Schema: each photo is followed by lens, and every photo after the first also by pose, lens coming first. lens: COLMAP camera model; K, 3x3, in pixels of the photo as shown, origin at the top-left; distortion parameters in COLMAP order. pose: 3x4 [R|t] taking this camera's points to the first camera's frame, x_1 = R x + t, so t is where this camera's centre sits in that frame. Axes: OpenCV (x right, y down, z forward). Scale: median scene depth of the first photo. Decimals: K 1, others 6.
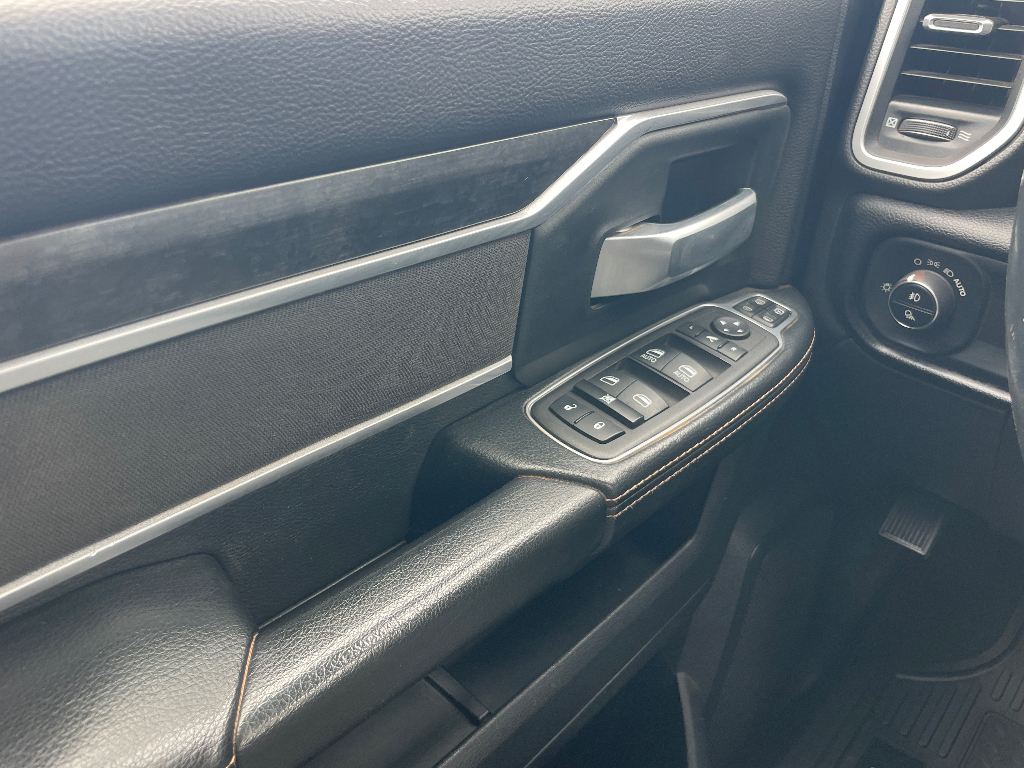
lens RADIAL K [[794.6, 0, 514.7], [0, 794.6, 379.4], [0, 0, 1]] dist [0.070817, -0.097292]
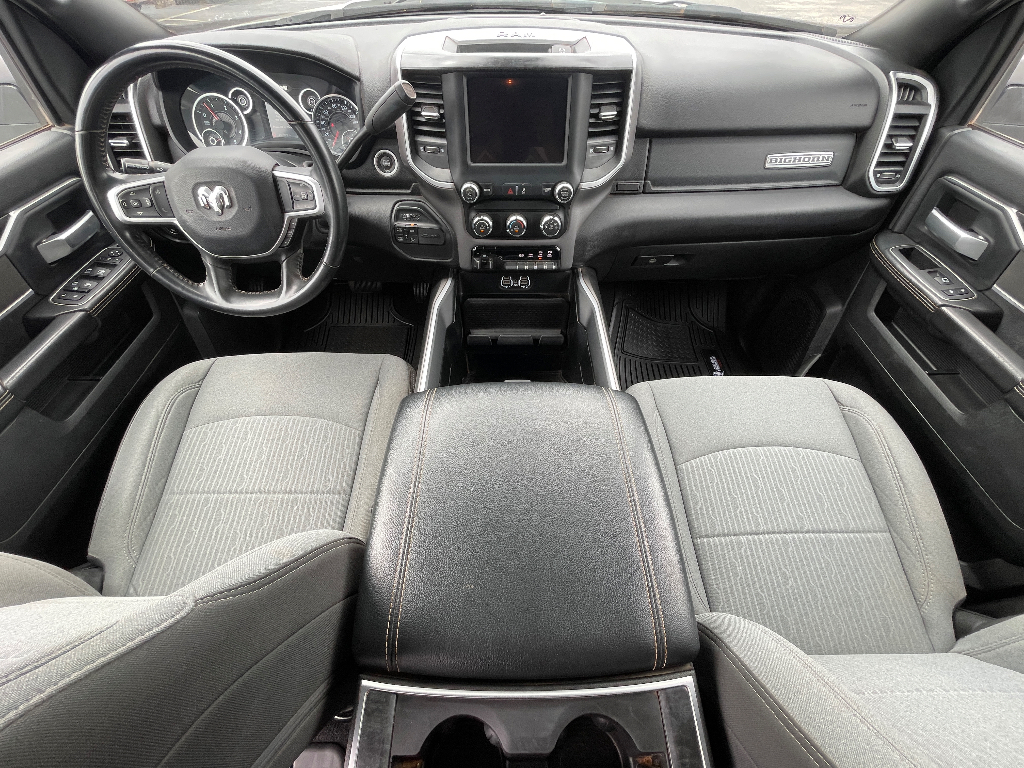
lens RADIAL K [[422.7, 0, 510.5], [0, 422.7, 387.8], [0, 0, 1]] dist [-0.002411, 0.000851]
pose [[0.727224, -0.524018, 0.443340, 0.395523], [0.339389, 0.835923, 0.431332, 0.207594], [-0.596624, -0.163211, 0.785749, -1.492850]]
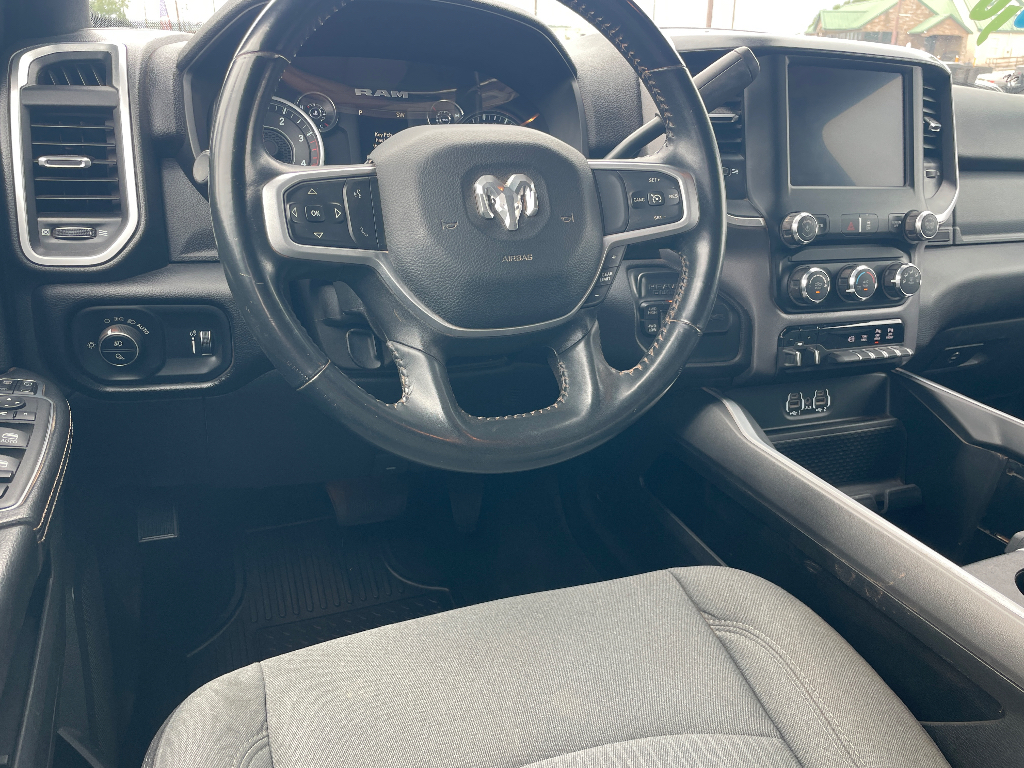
lens RADIAL K [[794.6, 0, 514.1], [0, 794.6, 373.4], [0, 0, 1]] dist [0.070817, -0.097292]
pose [[0.416056, -0.293734, 0.860591, -0.459657], [0.401610, 0.908446, 0.115908, 0.063146], [-0.815847, 0.297398, 0.495931, -0.267782]]
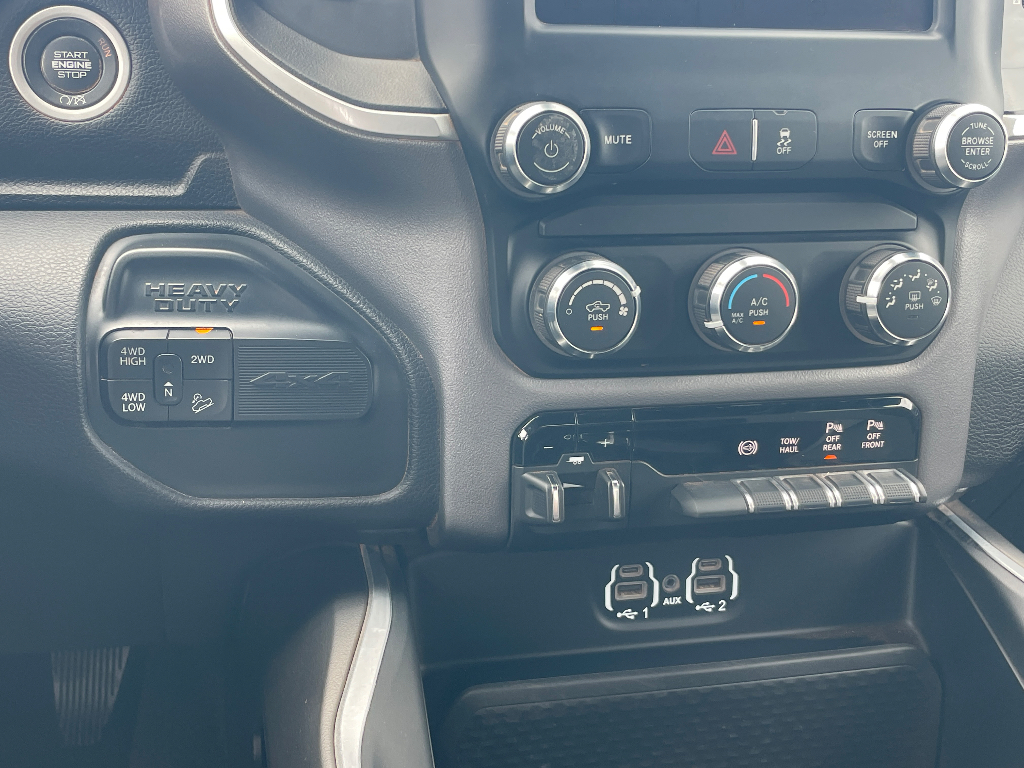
lens RADIAL K [[1213.7, 0, 486.8], [0, 1213.7, 373.9], [0, 0, 1]] dist [0.067510, 0.000000]
pose [[0.560666, -0.299821, 0.771855, 0.596342], [0.366872, 0.925606, 0.093053, 0.286730], [-0.742333, 0.231001, 0.628952, -0.519718]]
